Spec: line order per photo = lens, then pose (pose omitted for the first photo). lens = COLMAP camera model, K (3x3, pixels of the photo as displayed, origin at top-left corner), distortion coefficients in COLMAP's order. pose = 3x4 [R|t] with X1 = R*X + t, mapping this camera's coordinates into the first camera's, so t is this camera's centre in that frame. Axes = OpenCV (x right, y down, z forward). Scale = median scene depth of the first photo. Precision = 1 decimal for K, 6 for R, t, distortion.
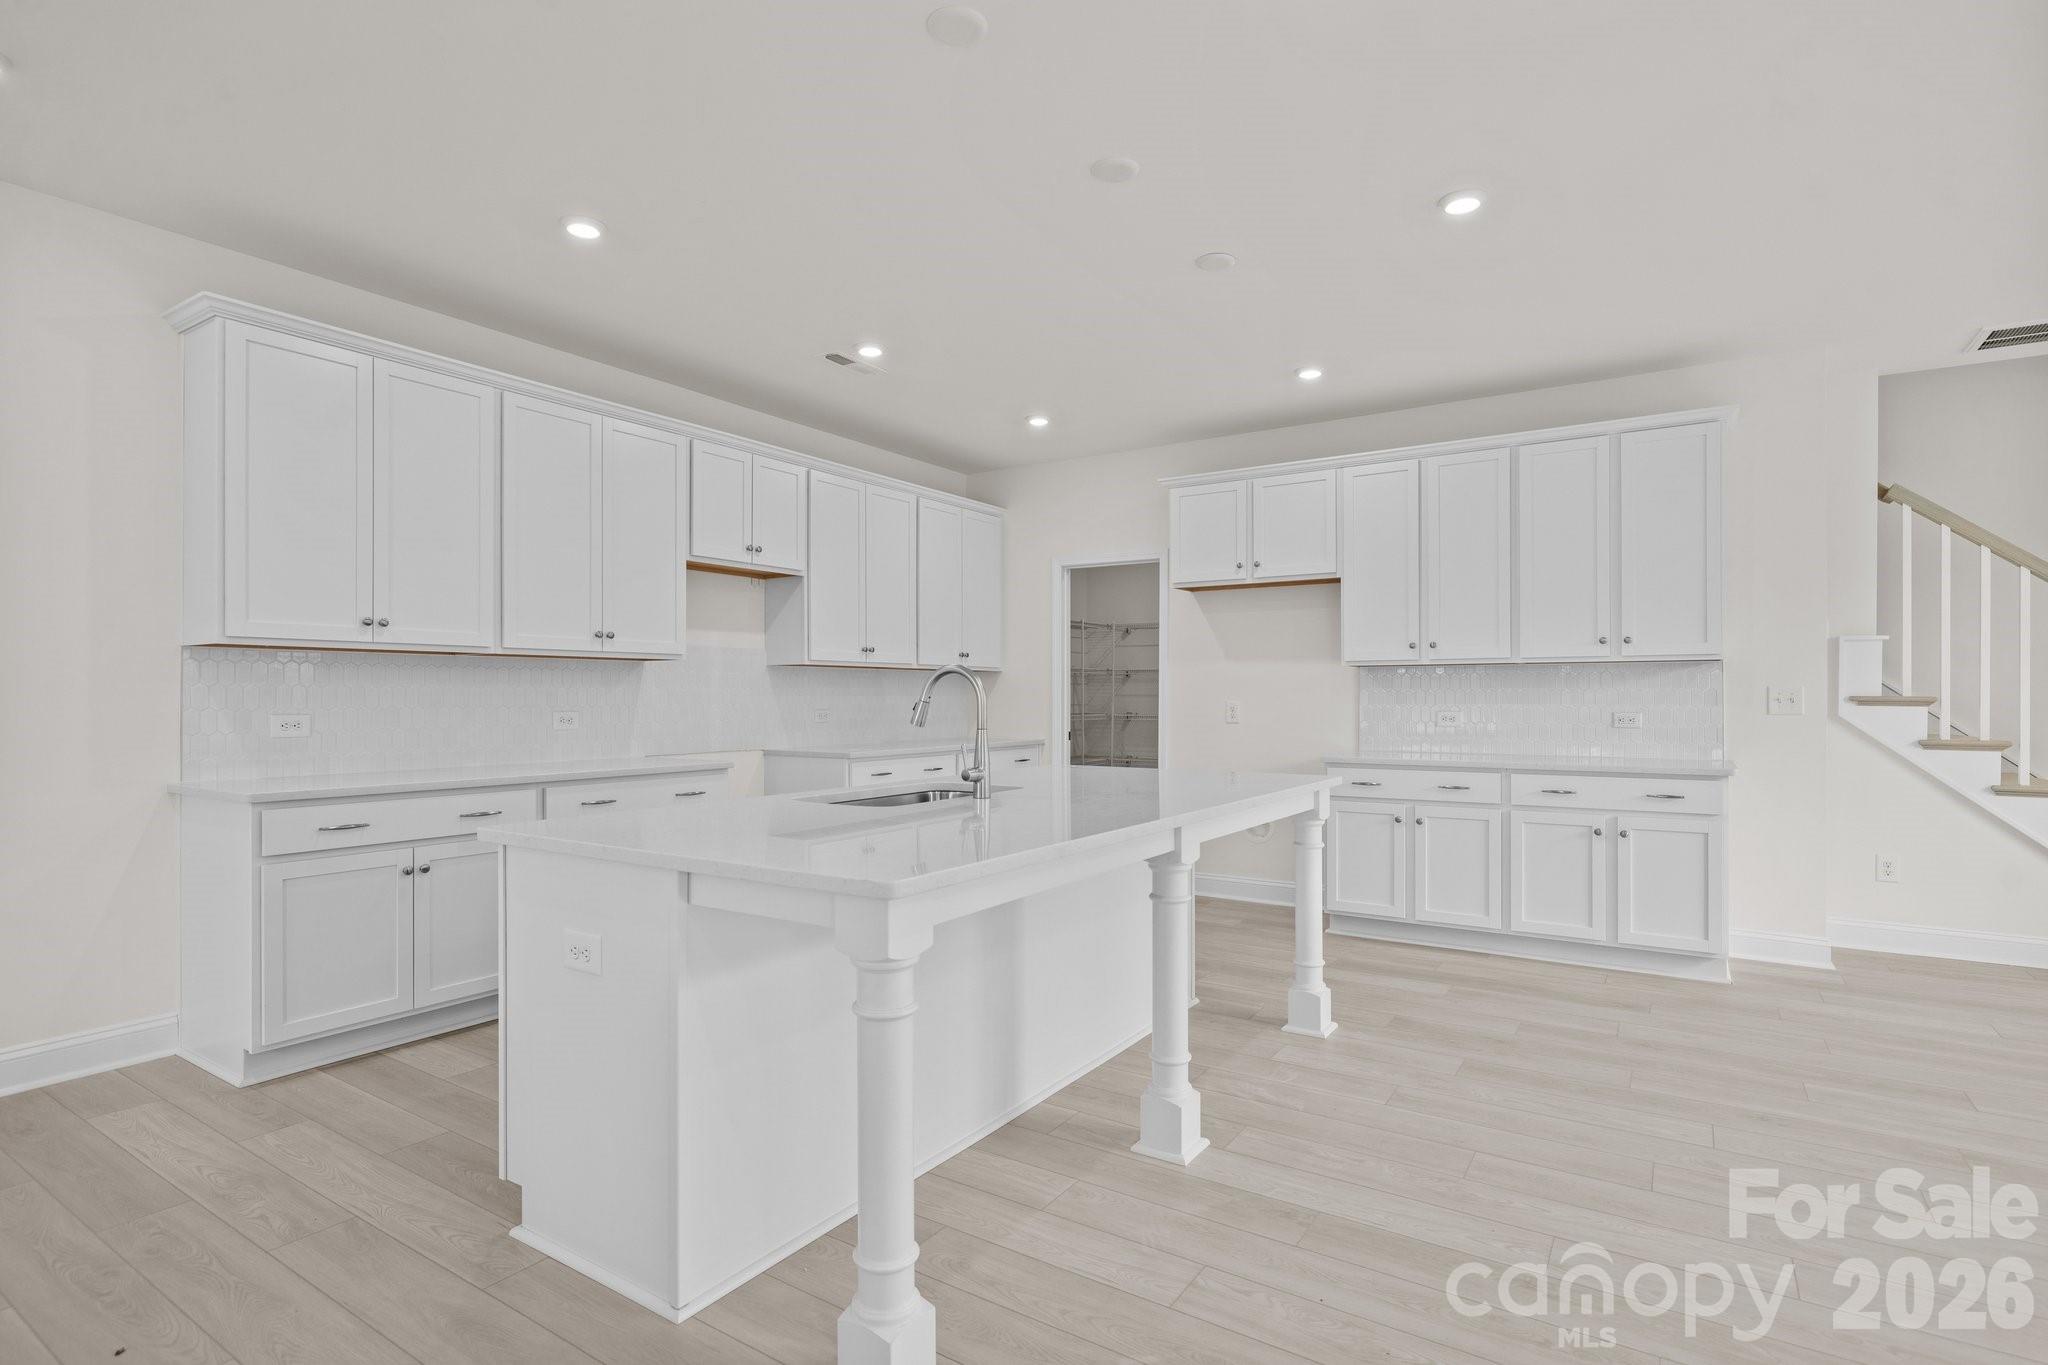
lens RADIAL K [[1019.3, 0, 1015.2], [0, 1019.3, 698.0], [0, 0, 1]] dist [-0.012351, 0.003404]
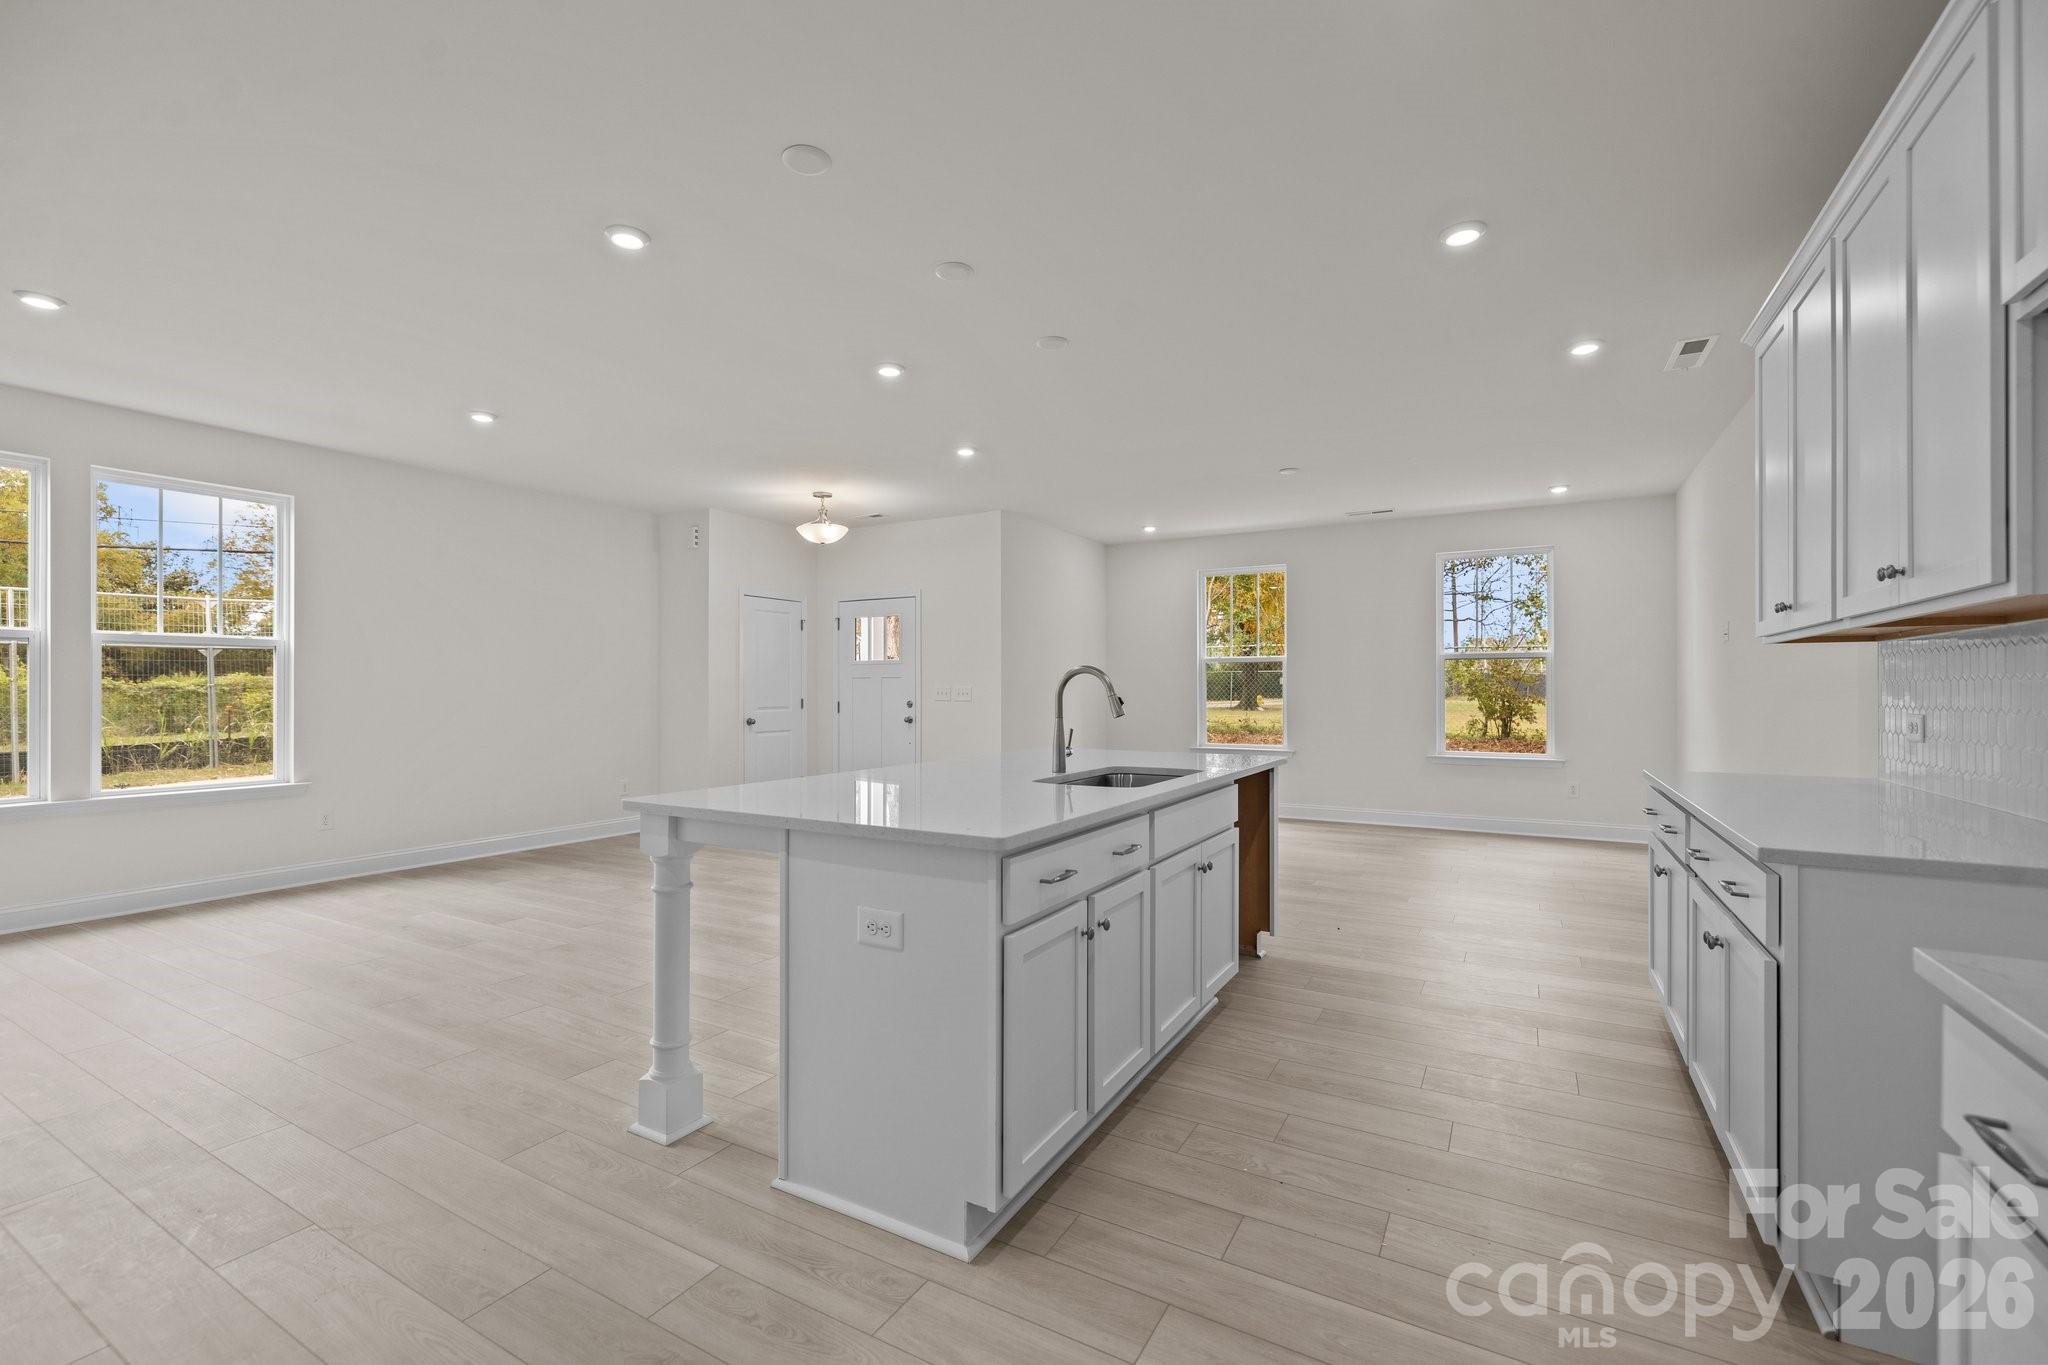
lens RADIAL K [[866.3, 0, 1016.1], [0, 866.3, 687.7], [0, 0, 1]] dist [-0.006209, 0.001052]
pose [[-0.998248, -0.000427, -0.059166, 0.057211], [-0.000315, 0.999998, -0.001911, -0.003010], [0.059167, -0.001889, -0.998246, 1.335070]]
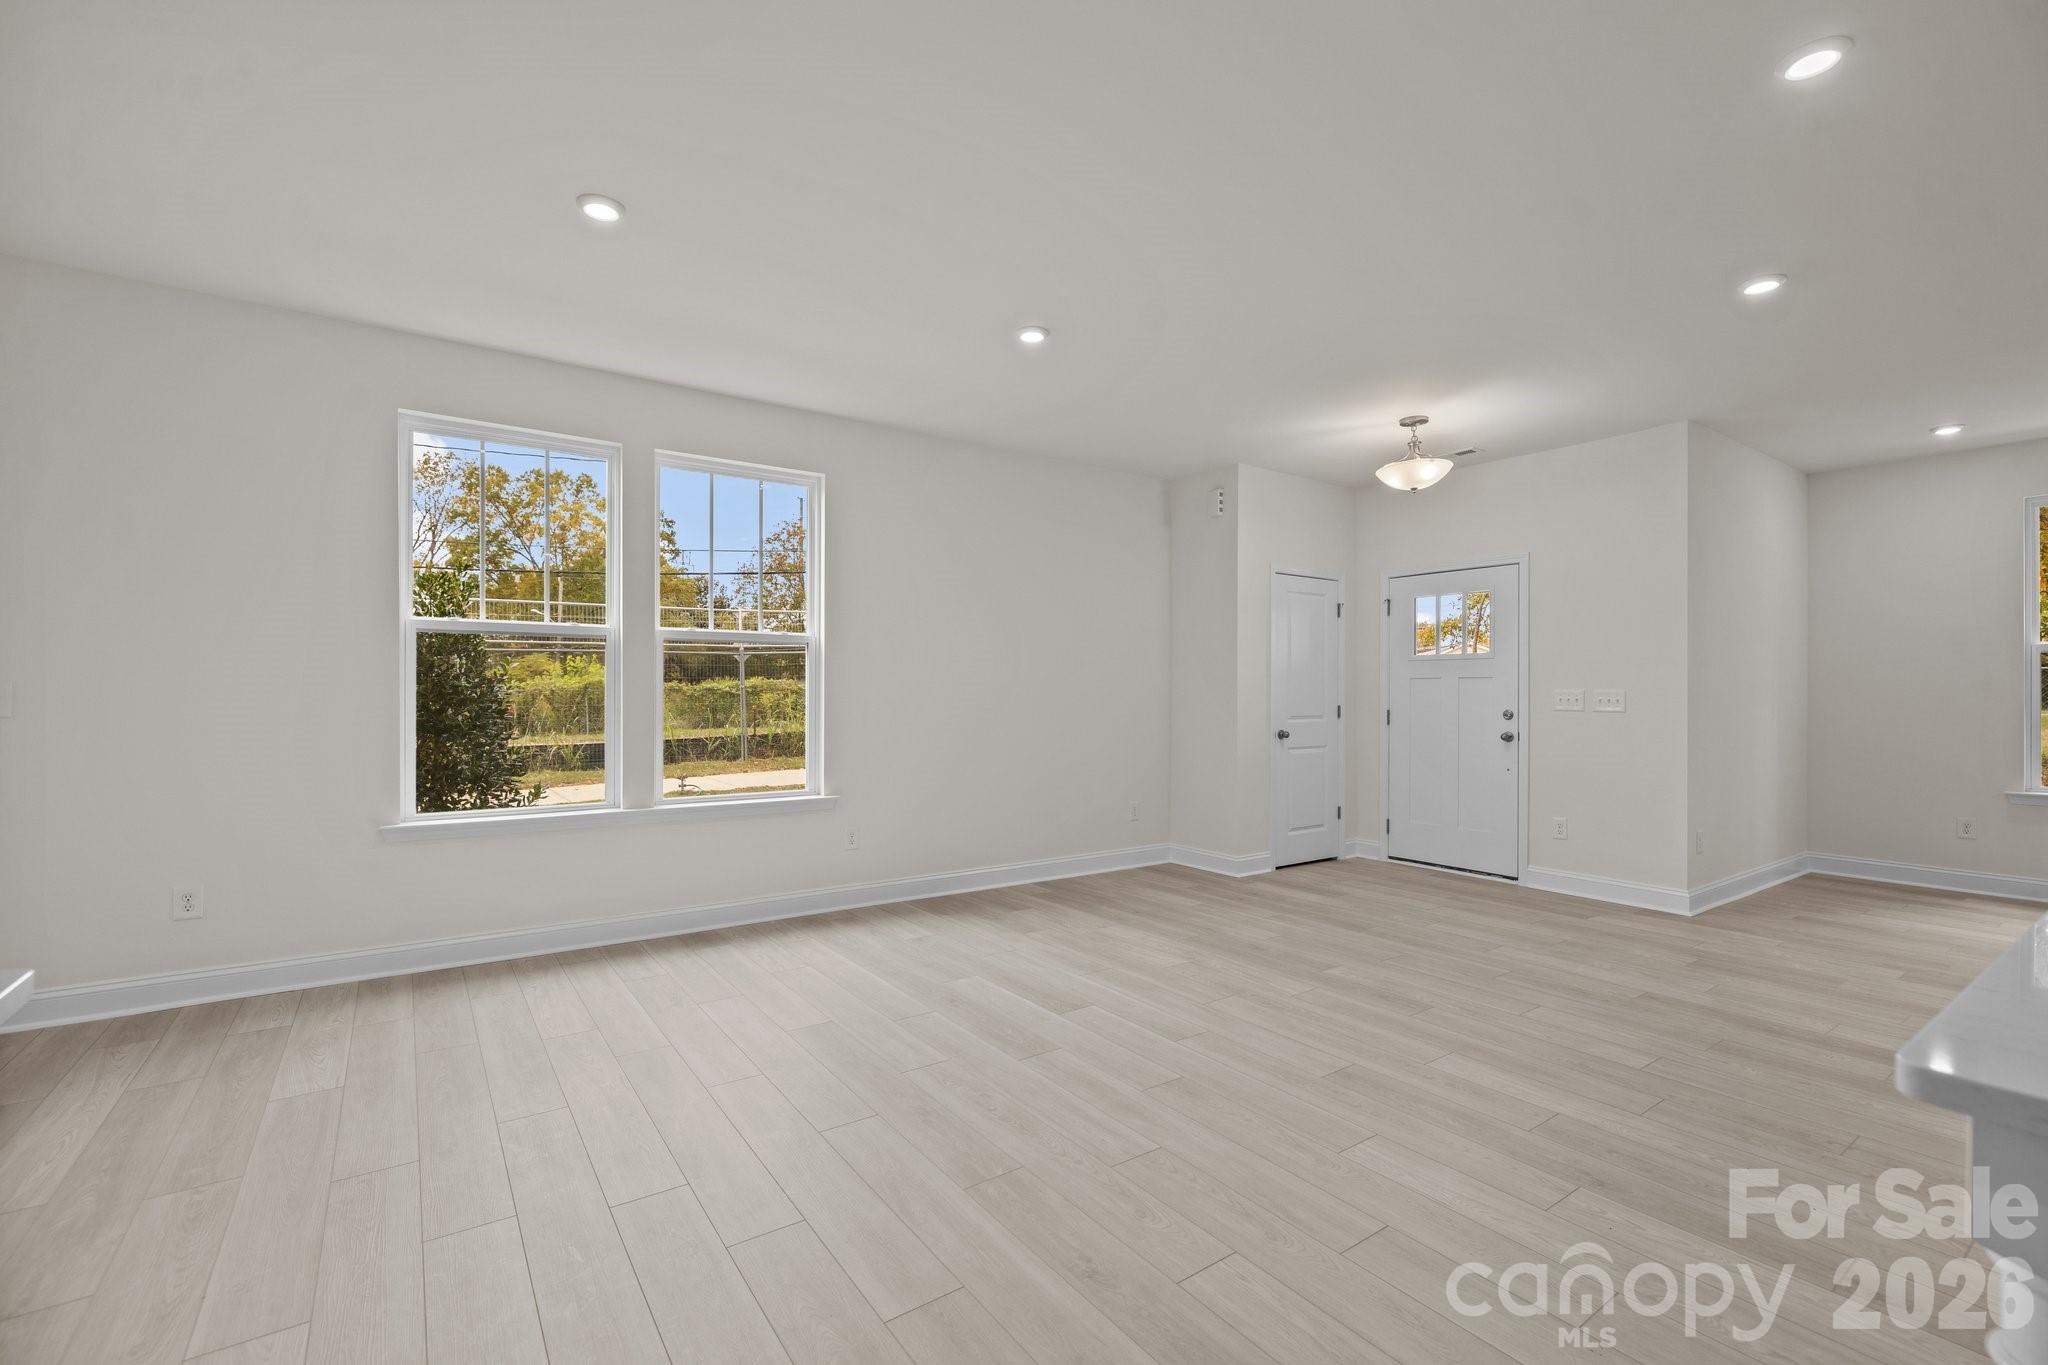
lens RADIAL K [[866.3, 0, 1014.5], [0, 866.3, 695.8], [0, 0, 1]] dist [-0.006209, 0.001052]
pose [[-0.928323, -0.005958, 0.371728, 0.356826], [-0.004560, 0.999979, 0.004639, -0.002638], [-0.371748, 0.002611, -0.928330, 1.002507]]
